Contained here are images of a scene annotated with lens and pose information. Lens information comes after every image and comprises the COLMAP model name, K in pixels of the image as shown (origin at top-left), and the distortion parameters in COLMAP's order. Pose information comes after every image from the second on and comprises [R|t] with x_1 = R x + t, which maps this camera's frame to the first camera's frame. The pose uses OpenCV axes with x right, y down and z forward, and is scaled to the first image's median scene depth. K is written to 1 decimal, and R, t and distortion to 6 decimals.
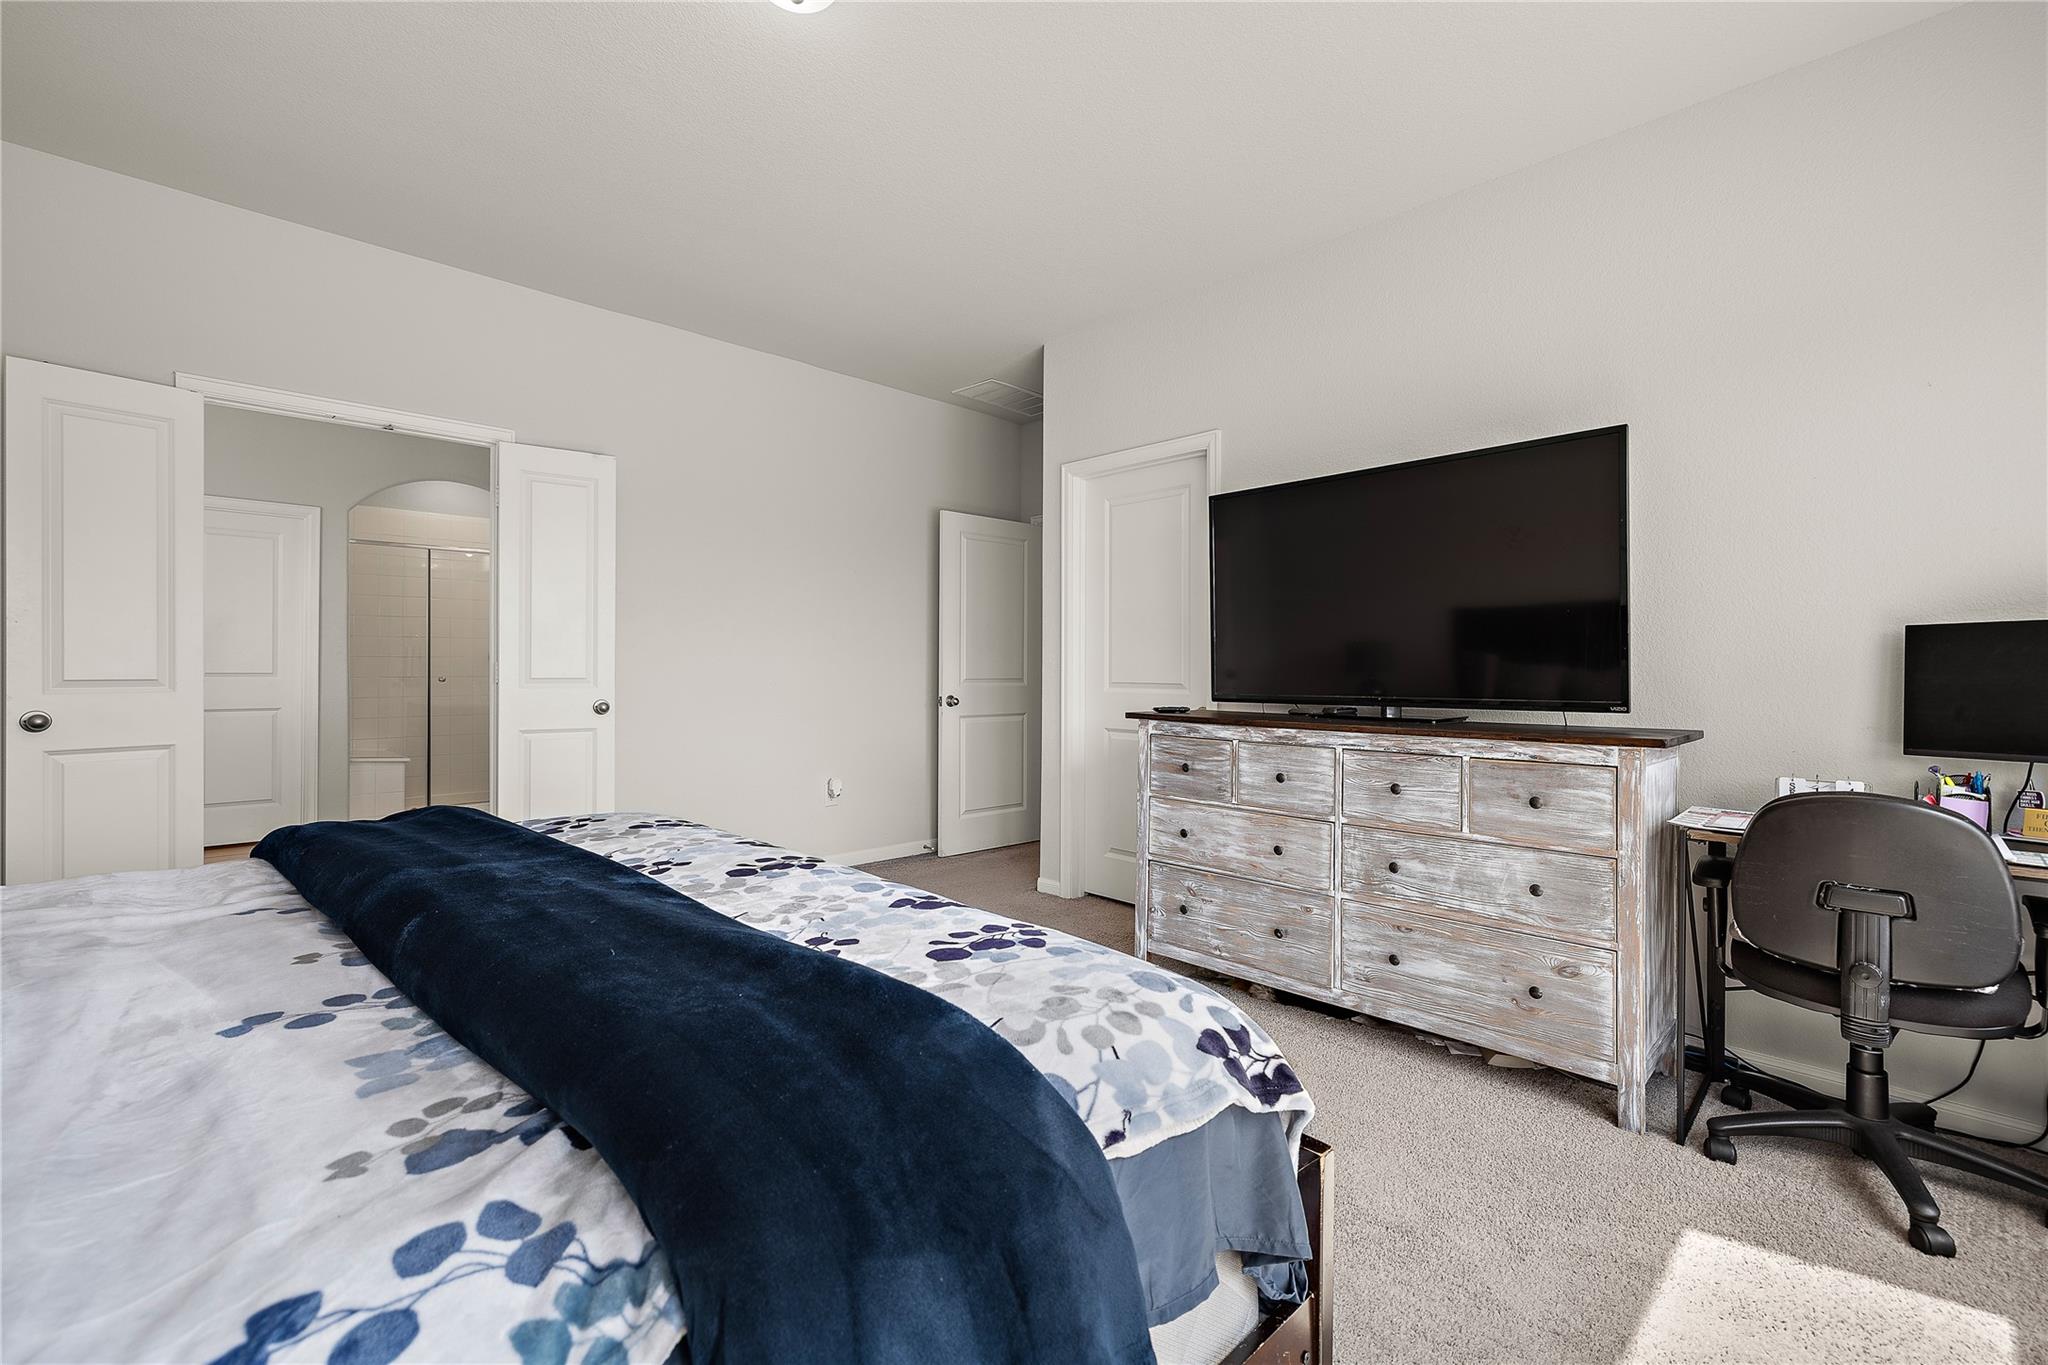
lens RADIAL K [[872.7, 0, 1027.7], [0, 872.7, 675.8], [0, 0, 1]] dist [0.004794, 0.000170]
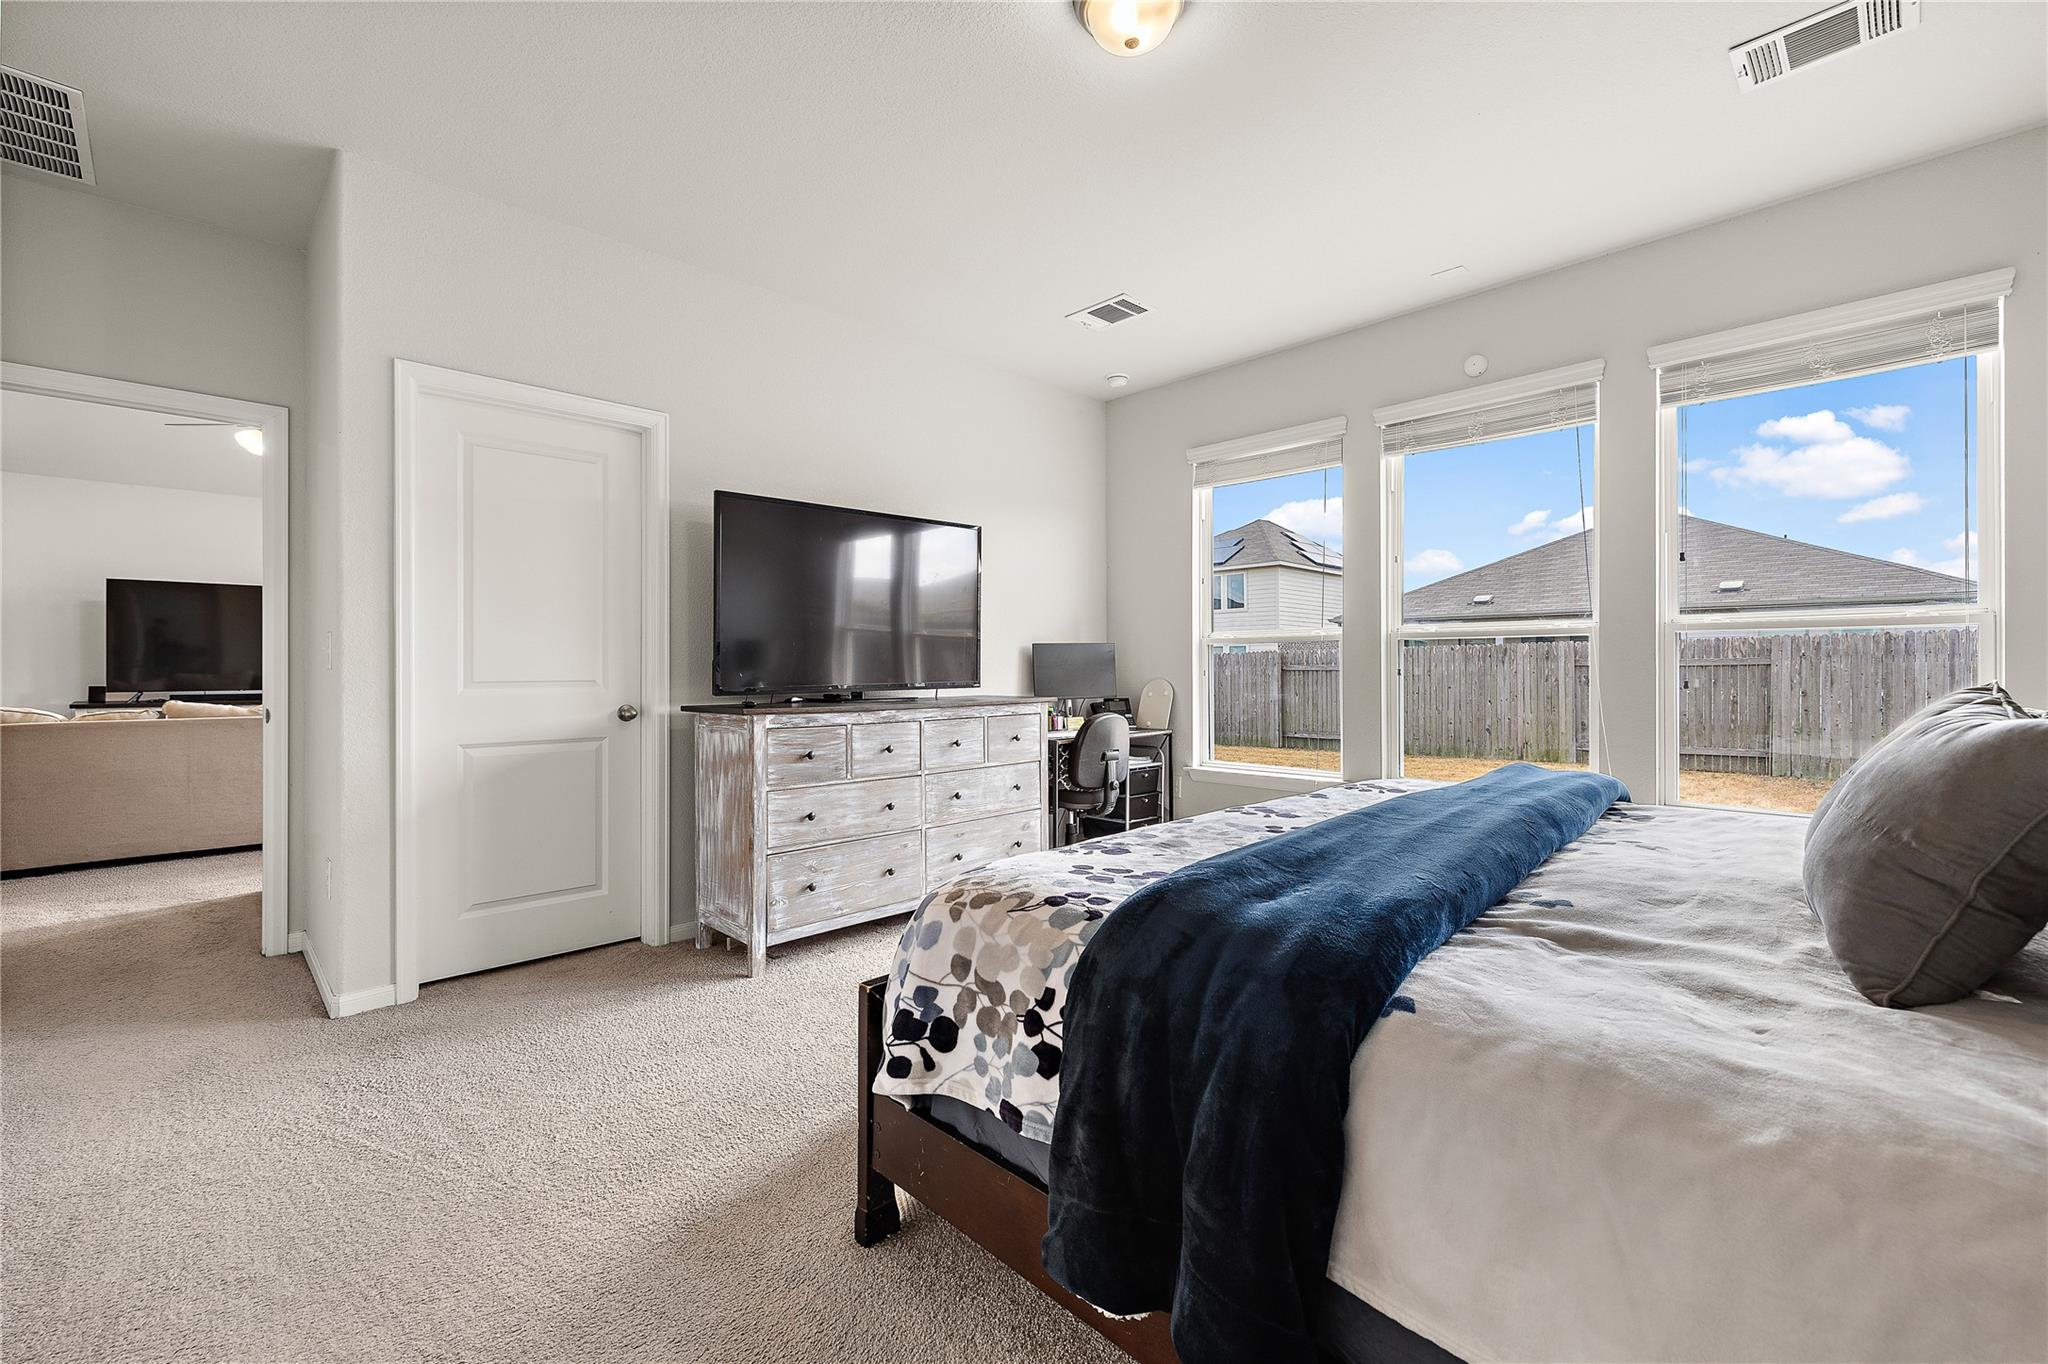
lens RADIAL K [[872.7, 0, 1017.4], [0, 872.7, 666.0], [0, 0, 1]] dist [0.004794, 0.000170]
pose [[0.006857, -0.007441, 0.999949, -0.925140], [0.008348, 0.999938, 0.007383, -0.010861], [-0.999942, 0.008297, 0.006919, 0.765016]]
